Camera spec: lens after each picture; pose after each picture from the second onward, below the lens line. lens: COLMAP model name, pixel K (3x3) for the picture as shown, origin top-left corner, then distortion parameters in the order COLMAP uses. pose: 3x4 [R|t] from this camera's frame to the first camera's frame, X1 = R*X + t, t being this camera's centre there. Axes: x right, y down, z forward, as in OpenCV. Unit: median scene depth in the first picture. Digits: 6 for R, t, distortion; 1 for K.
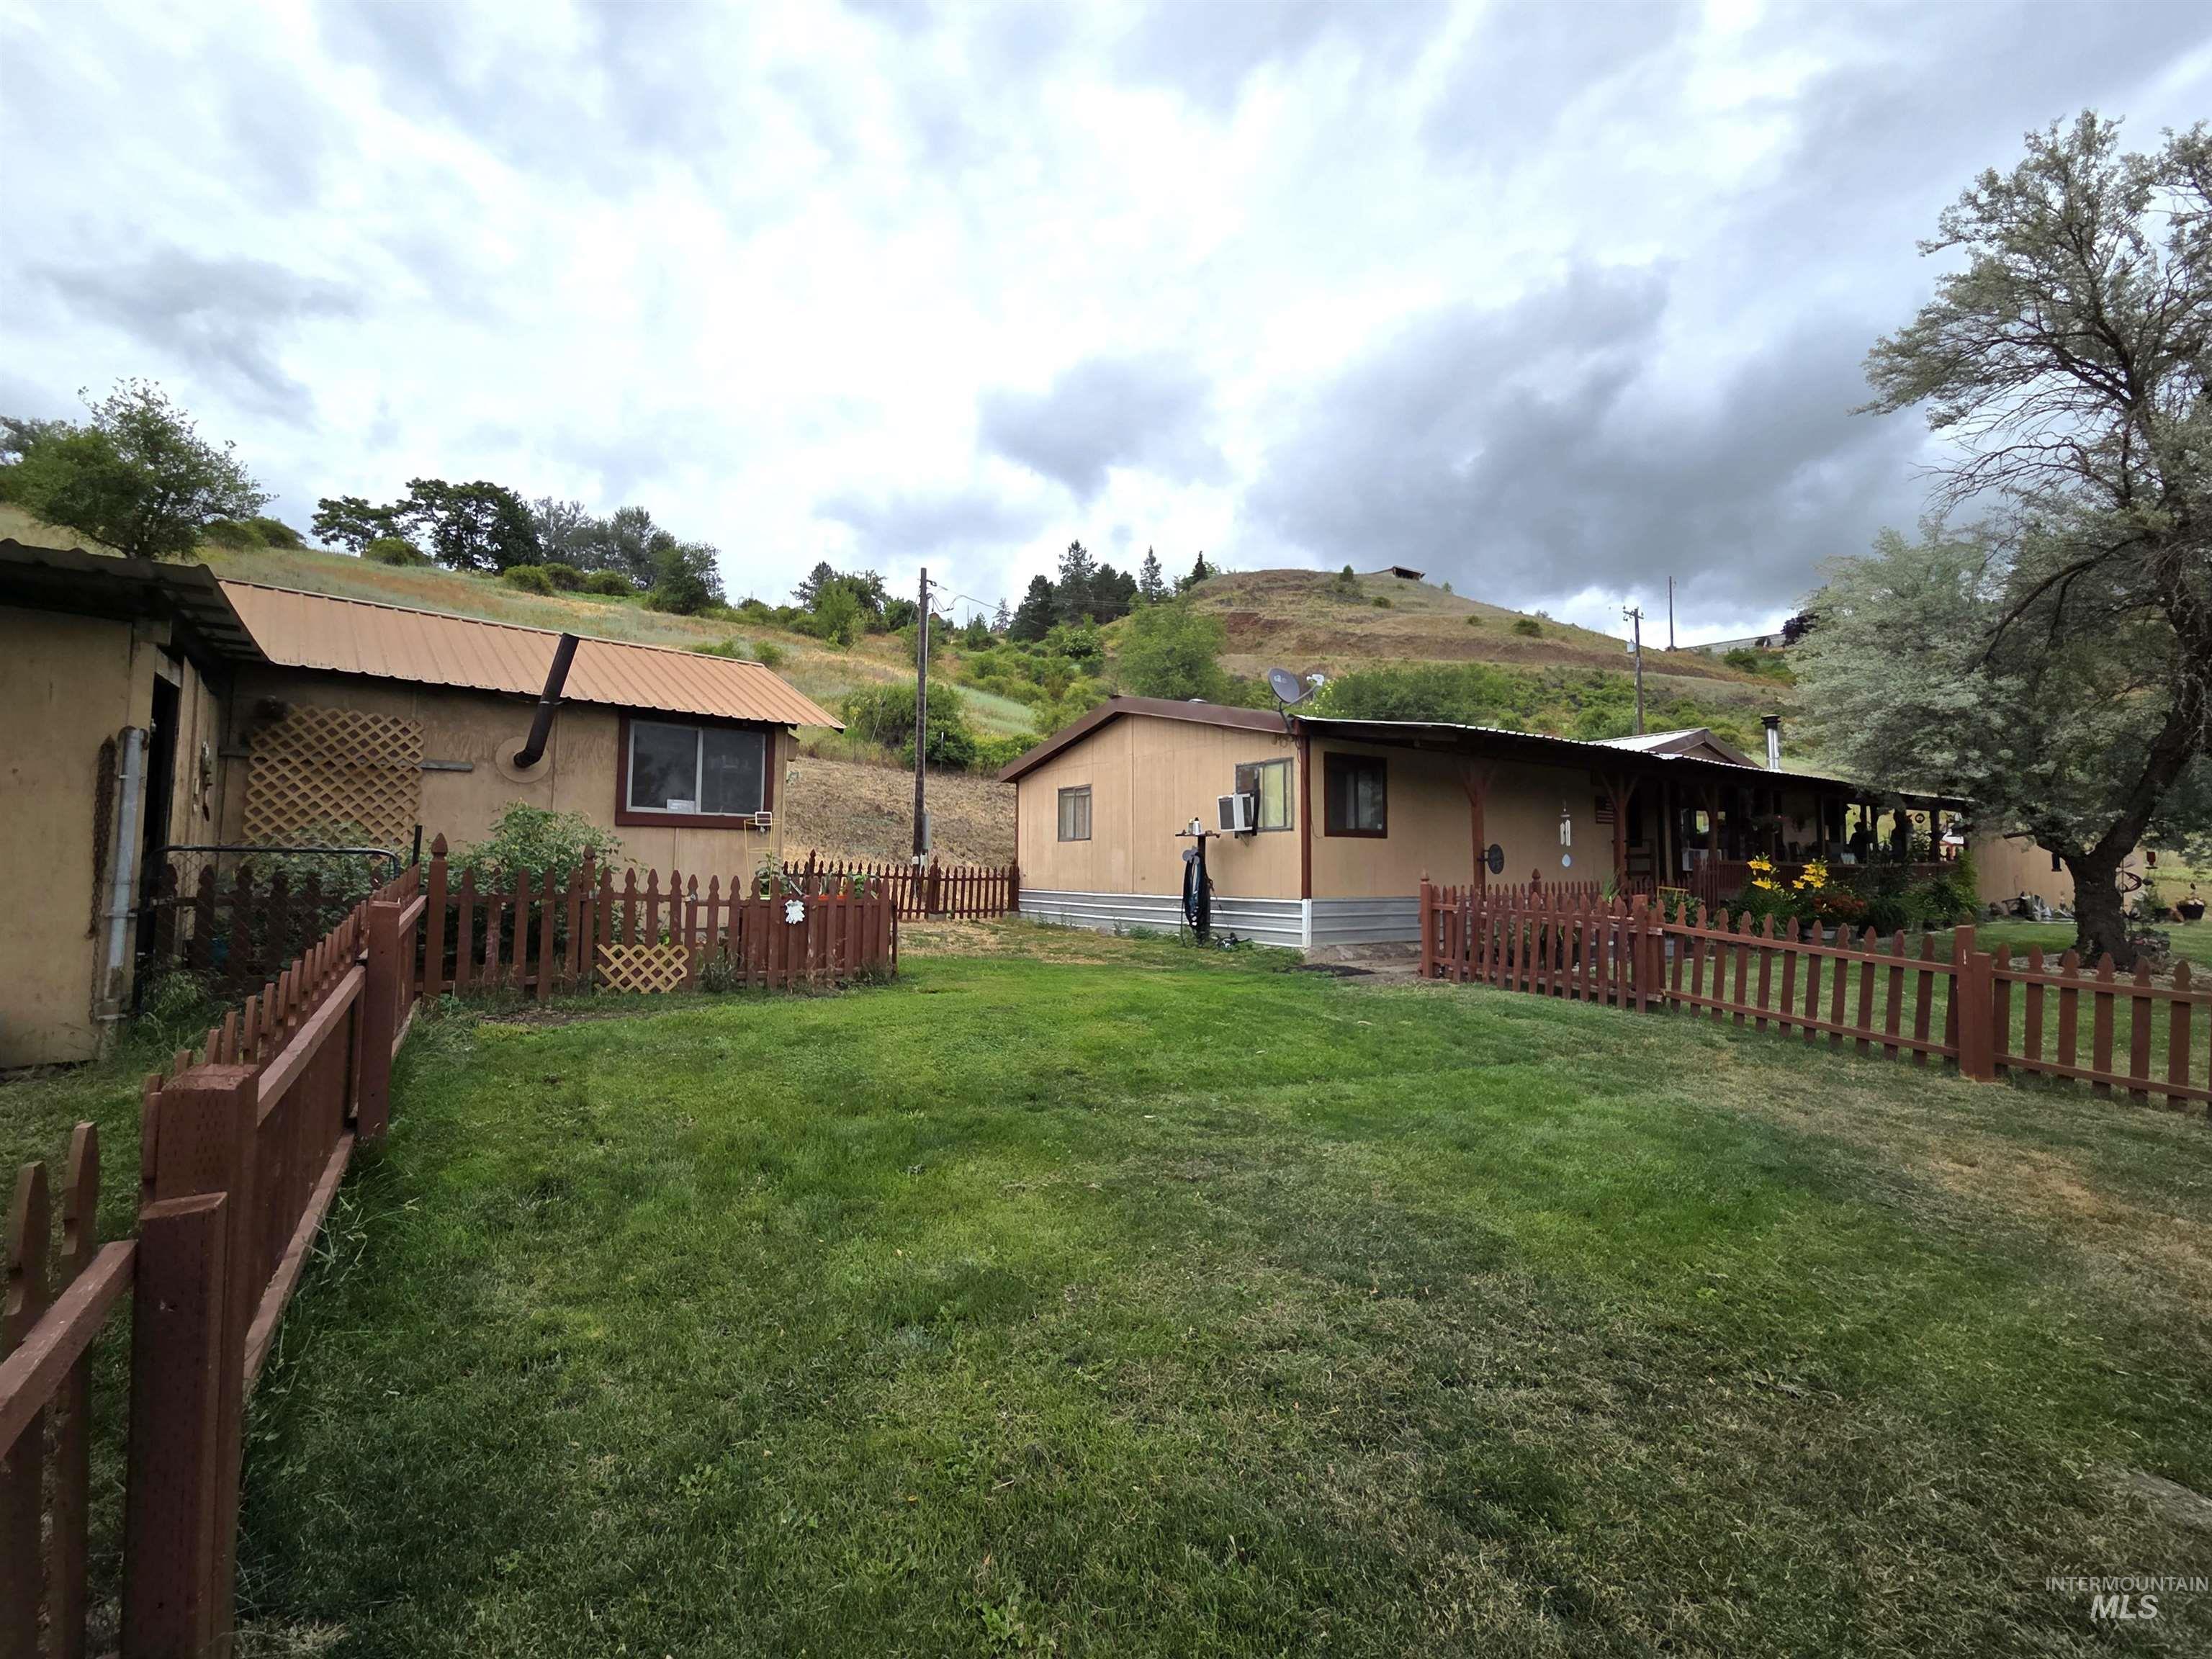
lens RADIAL K [[906.4, 0, 1112.2], [0, 906.4, 820.7], [0, 0, 1]] dist [0.004766, -0.000565]
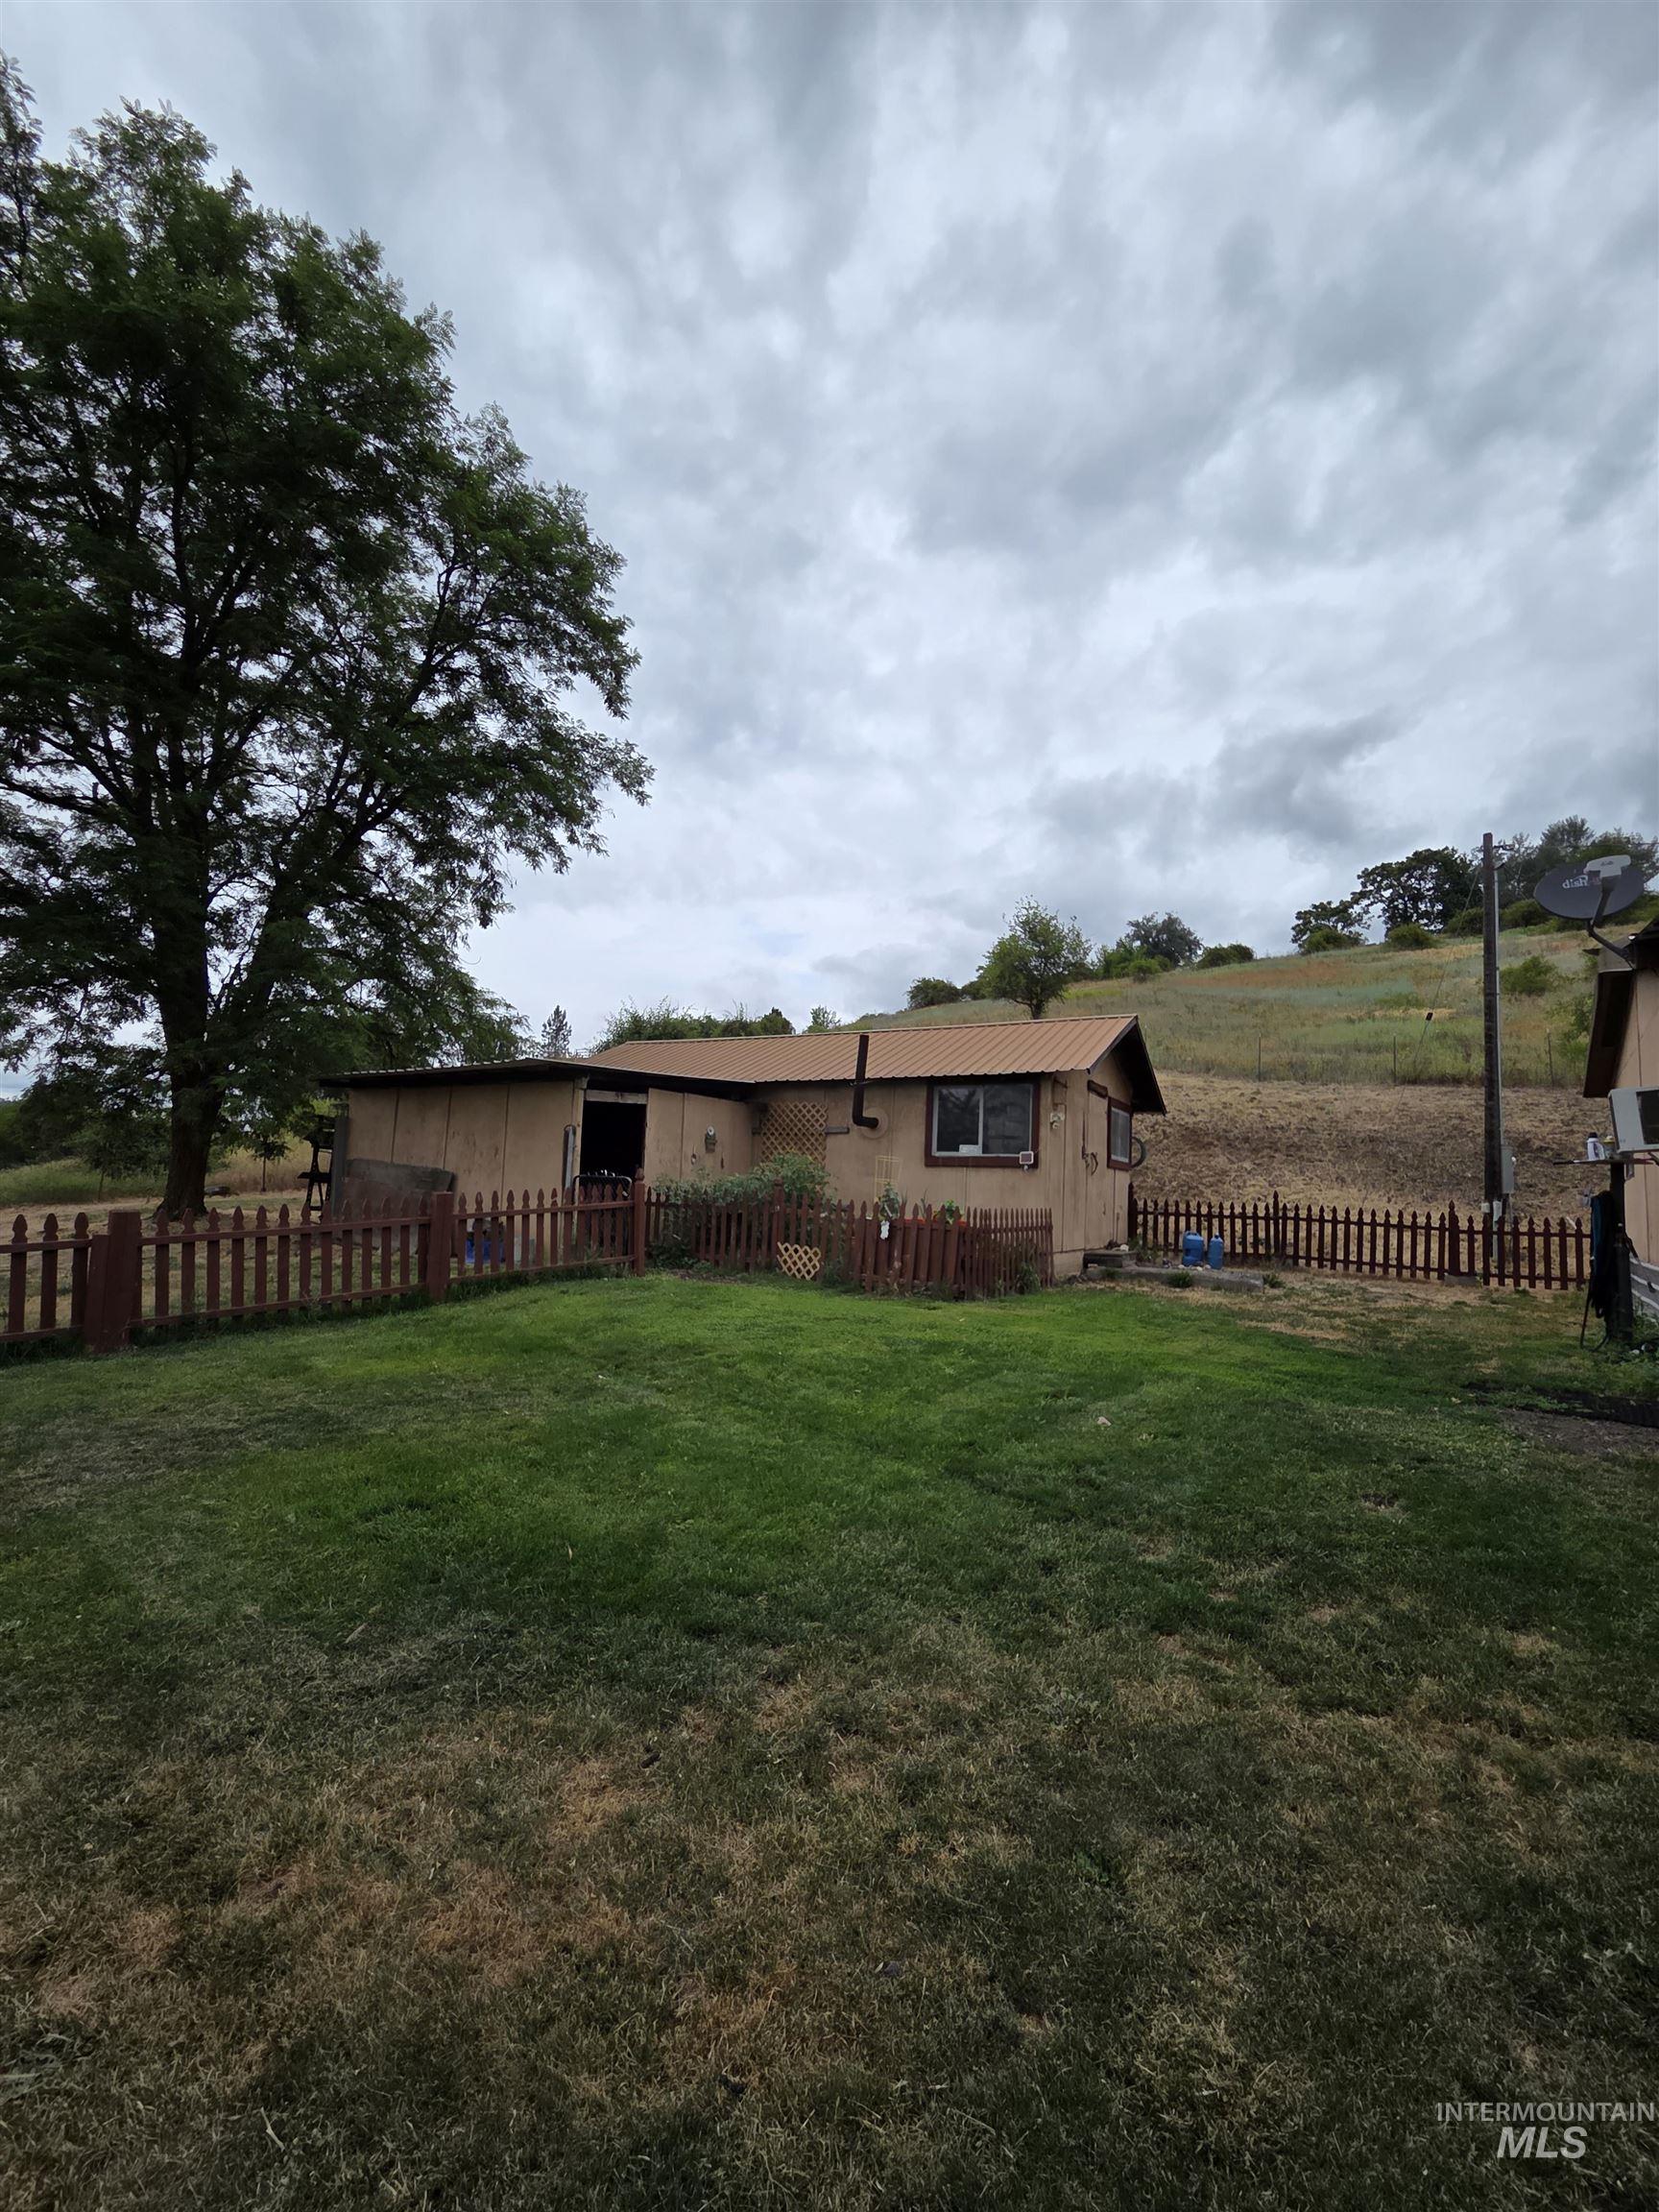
lens RADIAL K [[906.4, 0, 837.2], [0, 906.4, 1108.5], [0, 0, 1]] dist [0.004766, -0.000565]
pose [[0.313201, -0.087384, -0.945658, 0.465994], [0.015704, 0.996098, -0.086843, 0.023661], [0.949557, 0.012349, 0.313351, 0.309488]]
